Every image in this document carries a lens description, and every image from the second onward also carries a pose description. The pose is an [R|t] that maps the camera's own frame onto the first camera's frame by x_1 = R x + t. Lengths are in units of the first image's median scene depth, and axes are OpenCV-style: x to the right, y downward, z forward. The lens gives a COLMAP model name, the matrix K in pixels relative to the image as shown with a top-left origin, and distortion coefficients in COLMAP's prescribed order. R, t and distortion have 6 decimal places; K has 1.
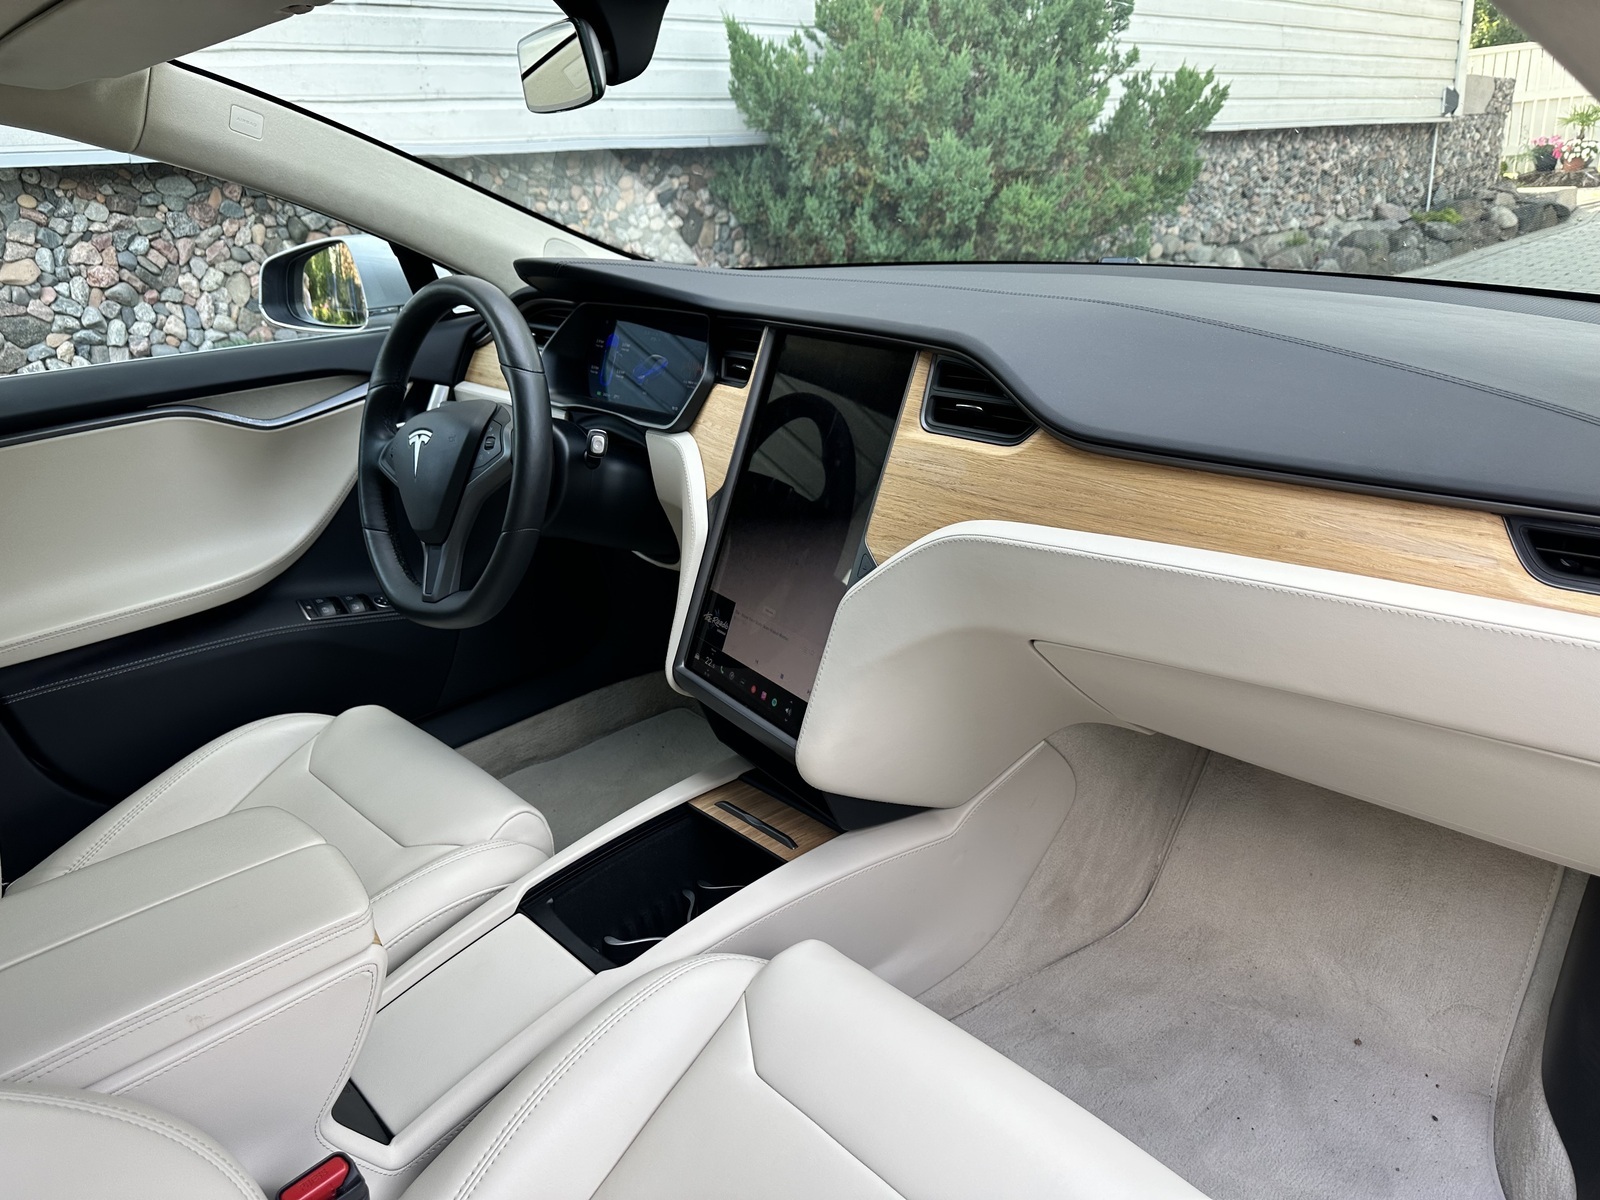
lens RADIAL K [[1161.2, 0, 800.0], [0, 1161.2, 600.0], [0, 0, 1]] dist [0.003424, -0.007407]
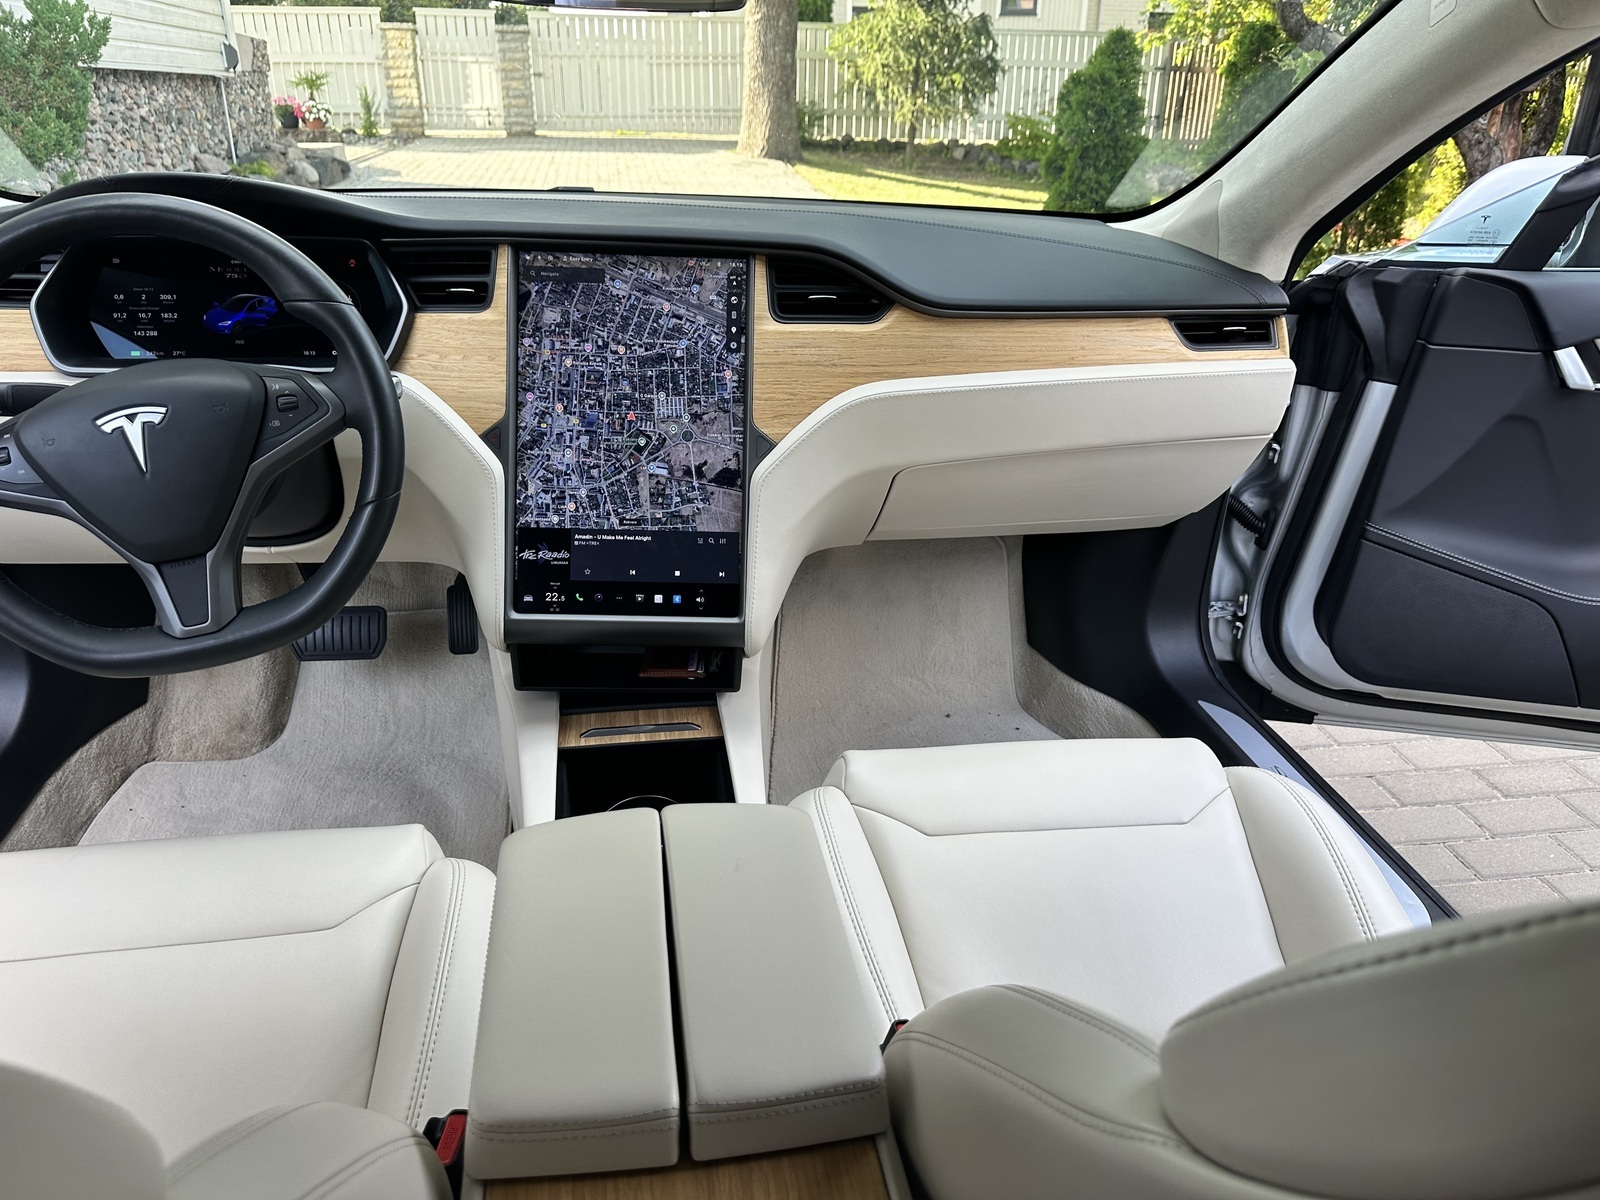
lens RADIAL K [[1115.4, 0, 800.0], [0, 1115.4, 600.0], [0, 0, 1]] dist [0.000563, 0.001298]
pose [[0.548827, -0.282424, 0.786782, -0.103438], [0.244436, 0.954281, 0.172041, -0.008087], [-0.799400, 0.097897, 0.592770, 0.041222]]
